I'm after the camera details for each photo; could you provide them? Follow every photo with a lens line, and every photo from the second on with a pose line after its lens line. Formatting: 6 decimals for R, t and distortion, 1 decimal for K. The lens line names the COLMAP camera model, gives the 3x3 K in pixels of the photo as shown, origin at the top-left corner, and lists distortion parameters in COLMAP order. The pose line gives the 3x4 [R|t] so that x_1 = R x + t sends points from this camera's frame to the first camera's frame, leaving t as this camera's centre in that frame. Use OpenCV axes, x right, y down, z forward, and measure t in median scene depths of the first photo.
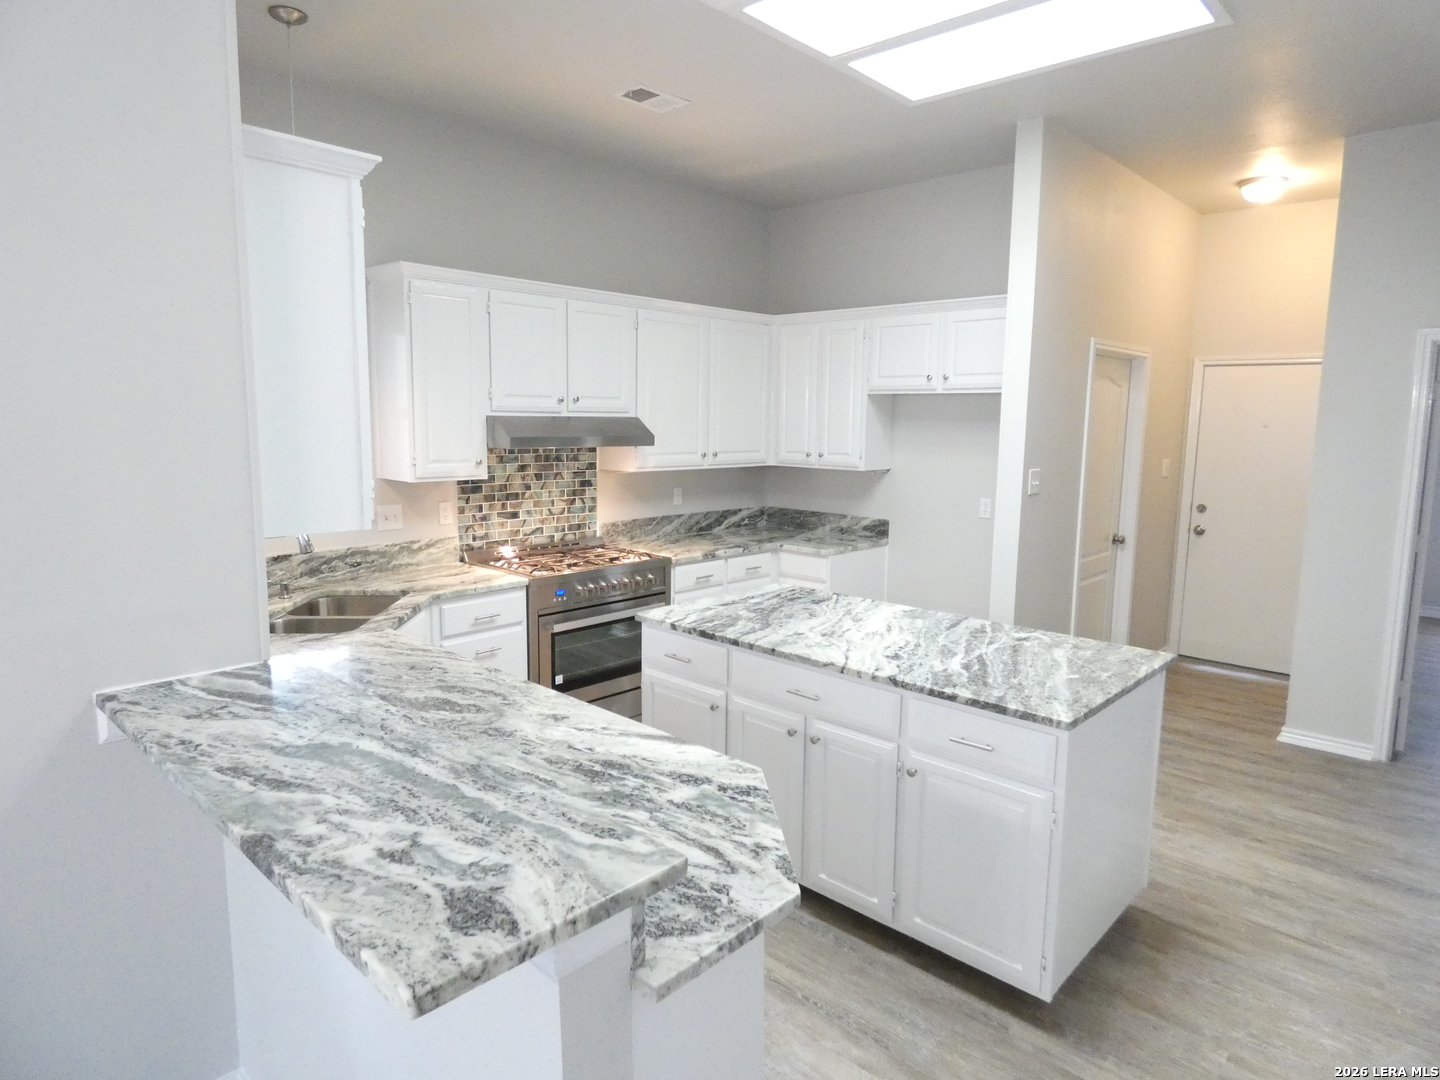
lens RADIAL K [[849.1, 0, 716.3], [0, 849.1, 537.3], [0, 0, 1]] dist [-0.013614, -0.000186]
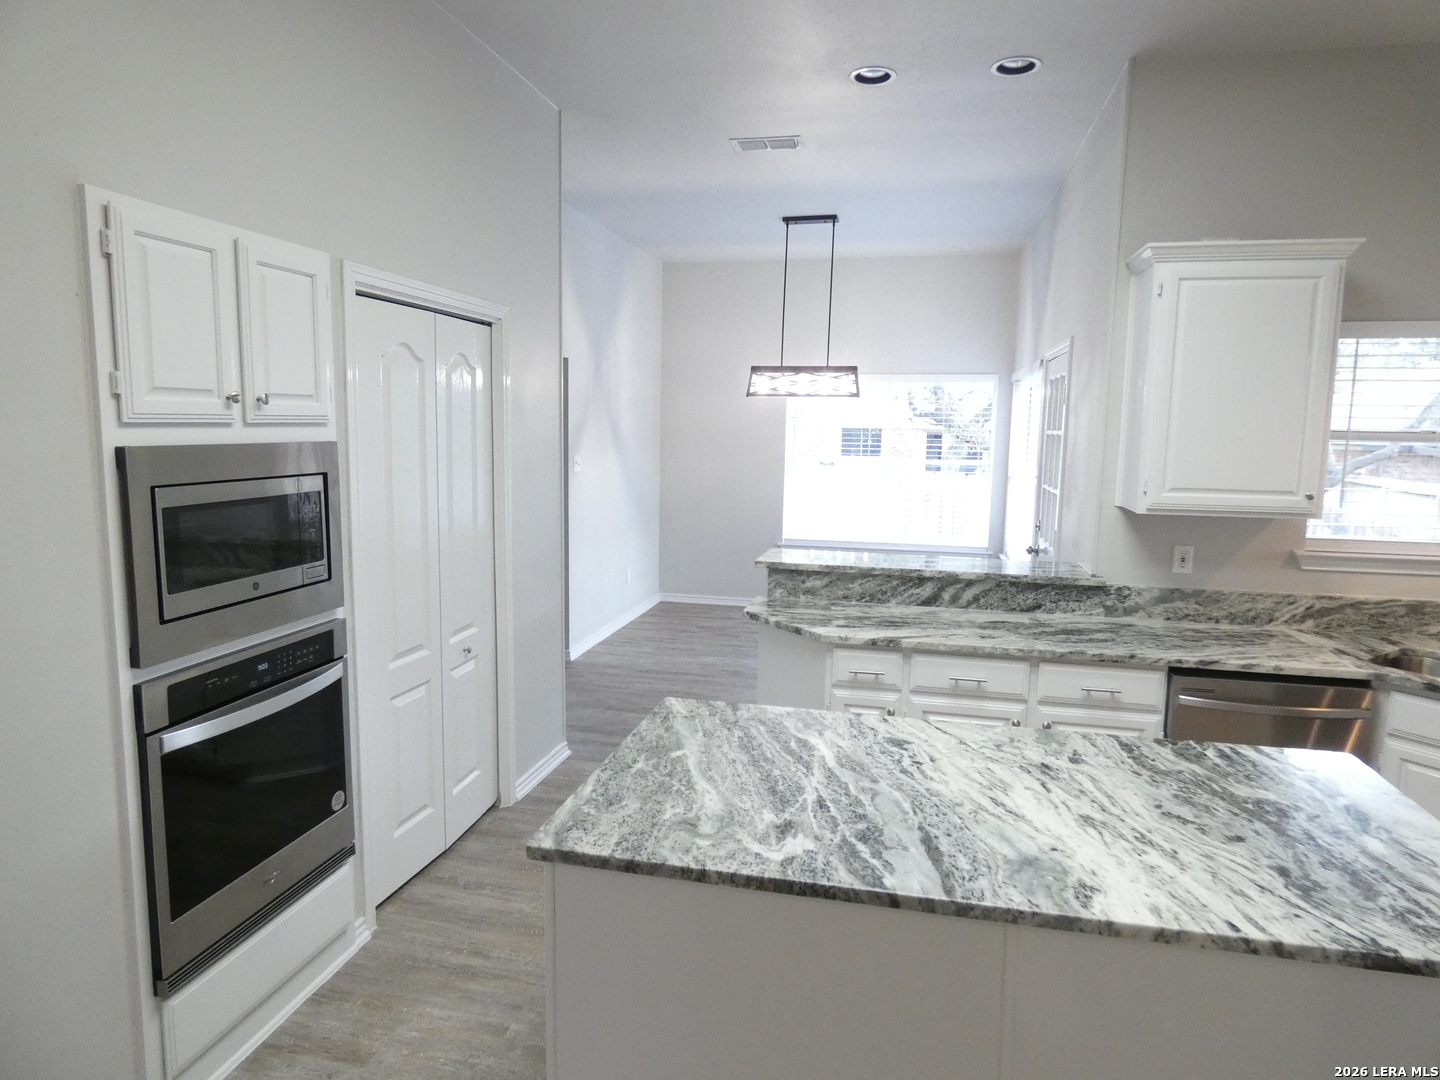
lens RADIAL K [[849.1, 0, 727.2], [0, 849.1, 530.9], [0, 0, 1]] dist [-0.013614, -0.000186]
pose [[-0.852831, 0.040669, -0.520602, 0.450583], [-0.095901, 0.967807, 0.232706, -0.124663], [0.513306, 0.248385, -0.821475, 0.932458]]
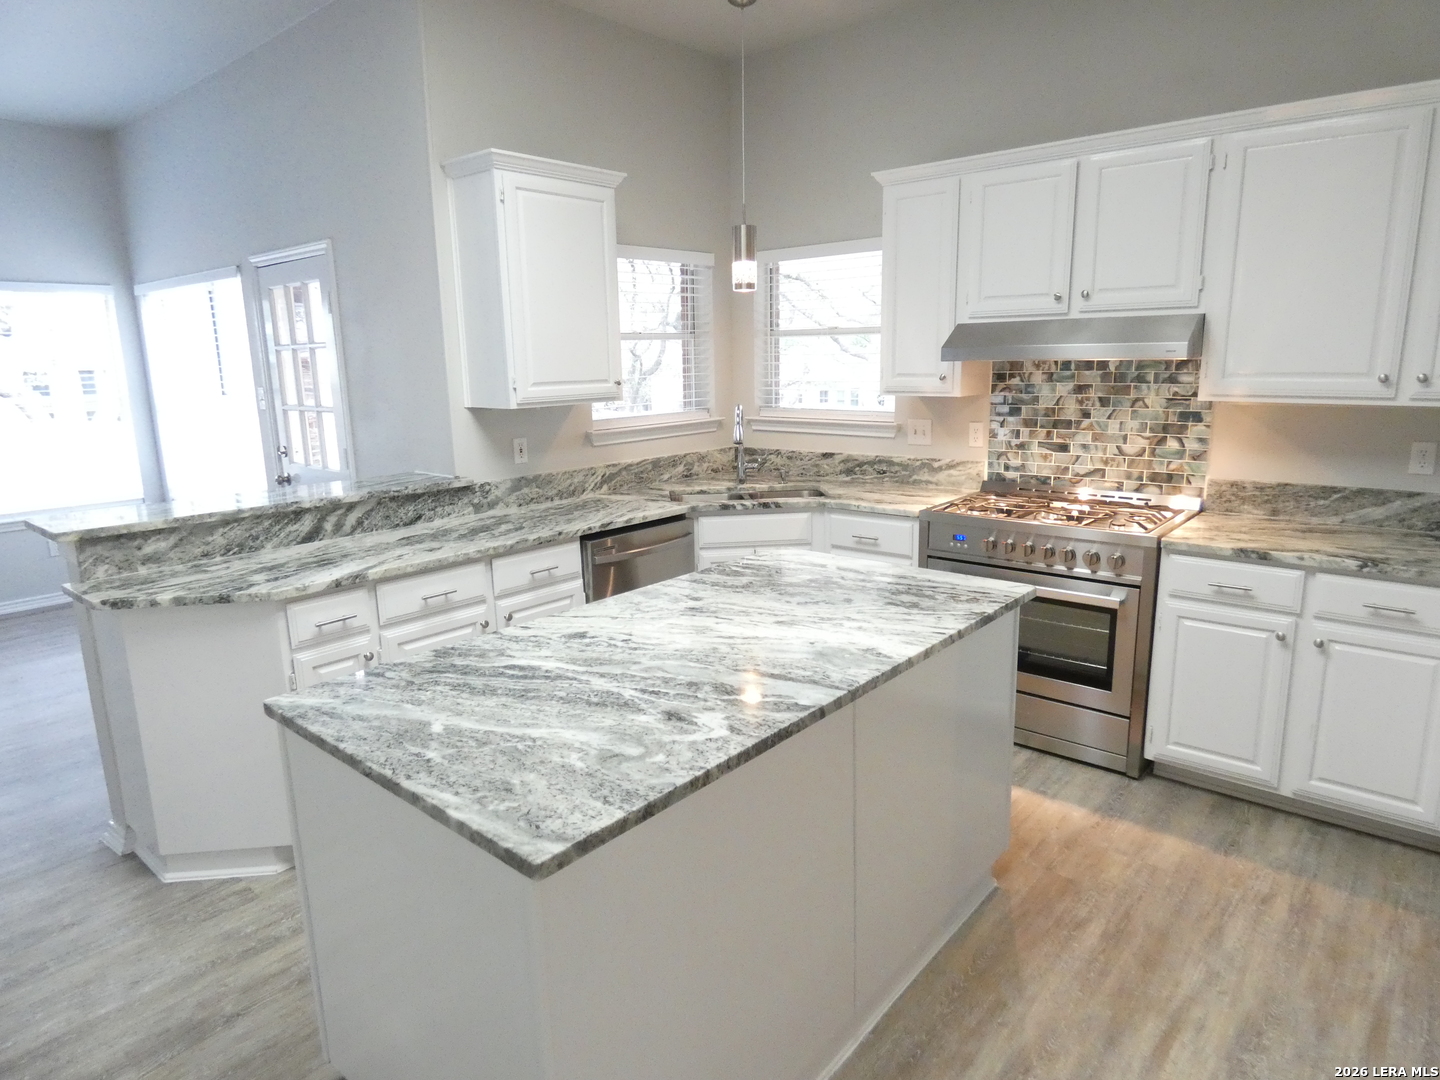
lens RADIAL K [[849.1, 0, 723.7], [0, 849.1, 541.5], [0, 0, 1]] dist [-0.013614, -0.000186]
pose [[0.057244, 0.199131, -0.978300, 0.574588], [-0.117683, 0.974421, 0.191455, -0.058512], [0.991400, 0.104170, 0.079214, 0.661726]]
